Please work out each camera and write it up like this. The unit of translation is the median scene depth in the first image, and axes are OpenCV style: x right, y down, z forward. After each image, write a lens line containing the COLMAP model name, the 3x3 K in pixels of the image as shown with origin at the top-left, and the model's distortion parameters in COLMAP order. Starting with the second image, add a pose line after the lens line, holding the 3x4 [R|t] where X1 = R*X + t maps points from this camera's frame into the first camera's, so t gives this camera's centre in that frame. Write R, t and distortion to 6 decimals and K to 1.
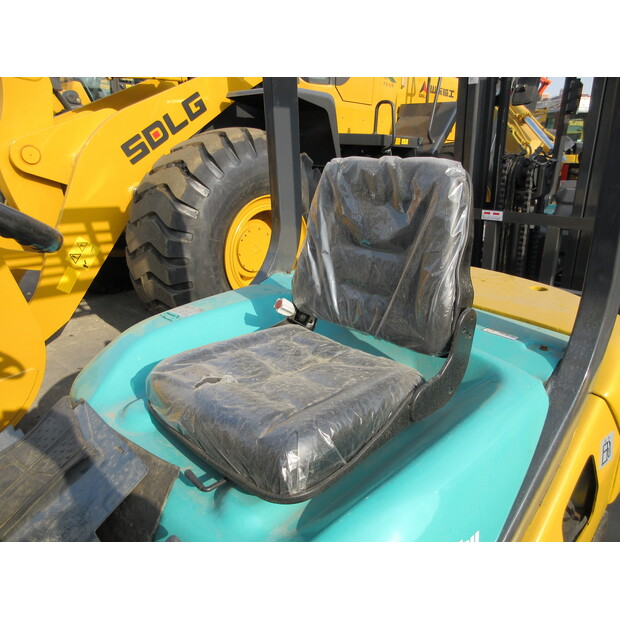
lens RADIAL K [[456.7, 0, 310.0], [0, 456.7, 310.0], [0, 0, 1]] dist [-0.007681, -0.003444]
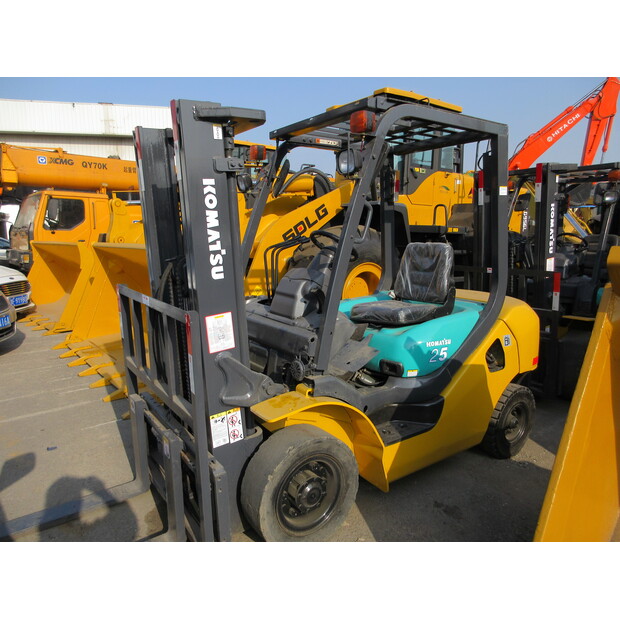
lens RADIAL K [[456.7, 0, 310.0], [0, 456.7, 310.0], [0, 0, 1]] dist [-0.007681, -0.003444]
pose [[0.989324, 0.017635, -0.144659, -0.050711], [-0.041702, 0.985399, -0.165074, 0.200873], [0.139636, 0.169344, 0.975615, -0.625990]]
